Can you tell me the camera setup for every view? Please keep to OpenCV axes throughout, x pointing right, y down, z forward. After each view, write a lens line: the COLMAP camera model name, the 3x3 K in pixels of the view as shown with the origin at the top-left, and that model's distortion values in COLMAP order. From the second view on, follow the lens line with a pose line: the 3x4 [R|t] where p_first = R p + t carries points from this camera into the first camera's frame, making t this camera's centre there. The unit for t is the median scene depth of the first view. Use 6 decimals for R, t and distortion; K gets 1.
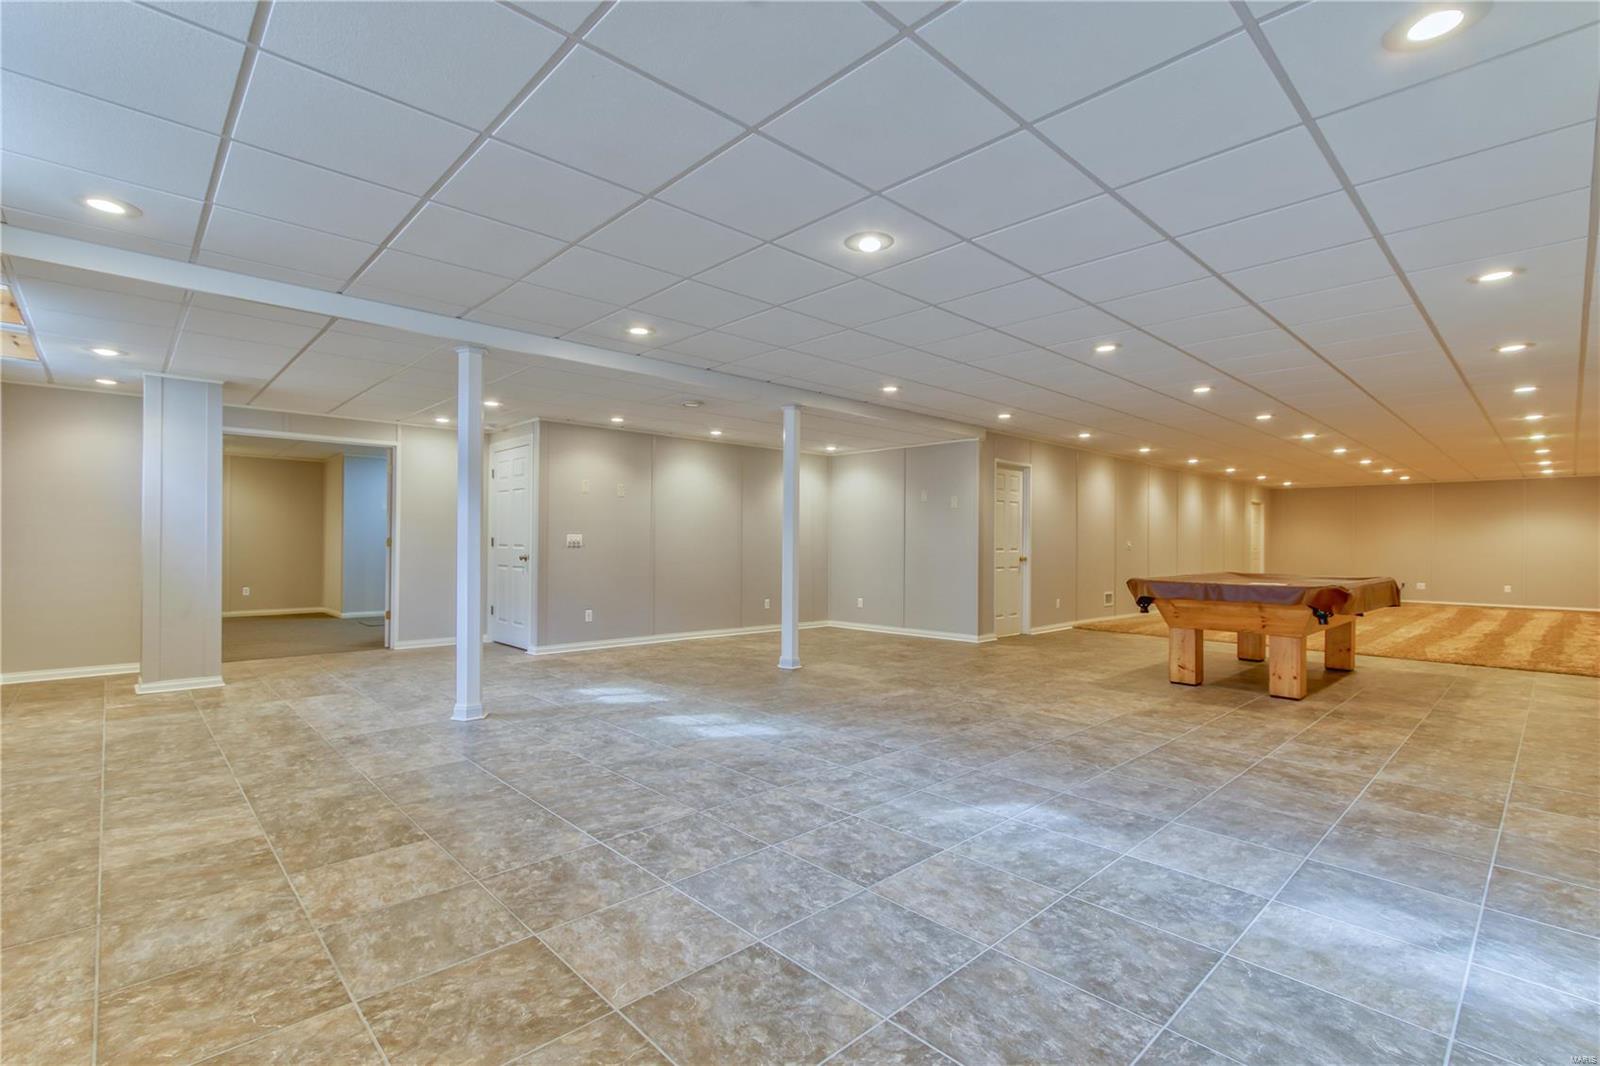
lens RADIAL K [[735.1, 0, 797.5], [0, 735.1, 539.2], [0, 0, 1]] dist [-0.004186, 0.002243]
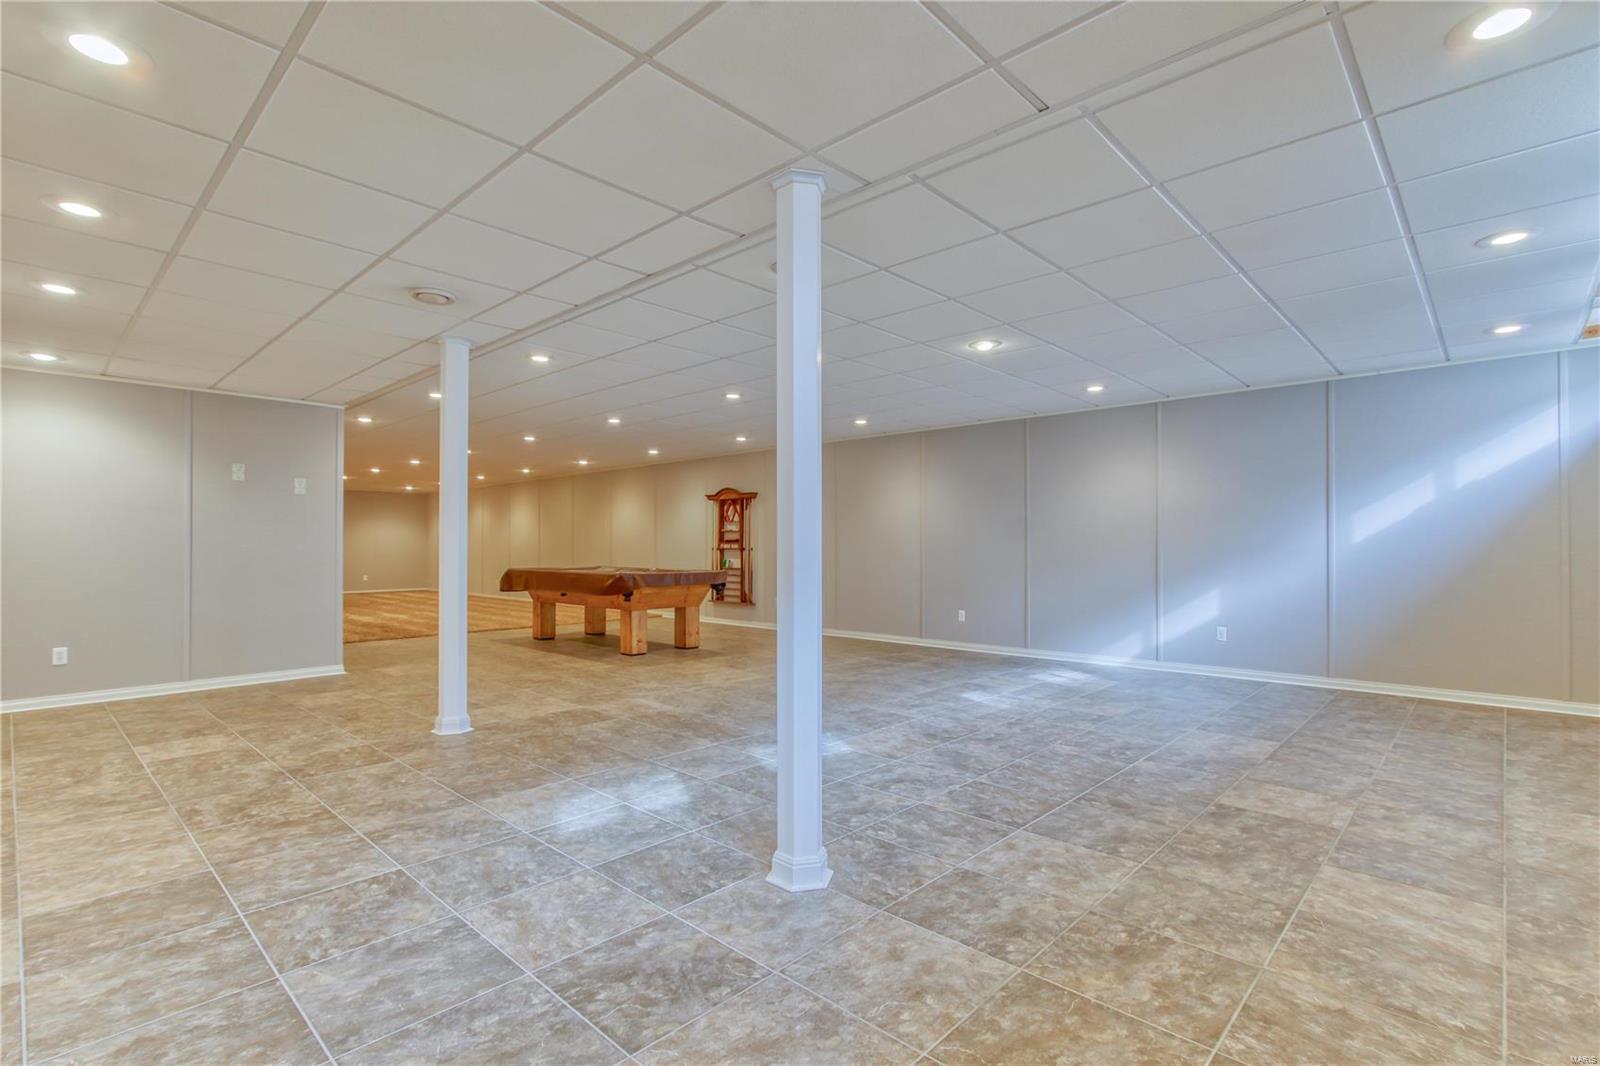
lens RADIAL K [[735.1, 0, 797.6], [0, 735.1, 536.8], [0, 0, 1]] dist [-0.004186, 0.002243]
pose [[-0.049071, 0.006724, 0.998773, -1.549335], [-0.005707, 0.999959, -0.007013, 0.003955], [-0.998779, -0.006044, -0.049031, 1.637728]]
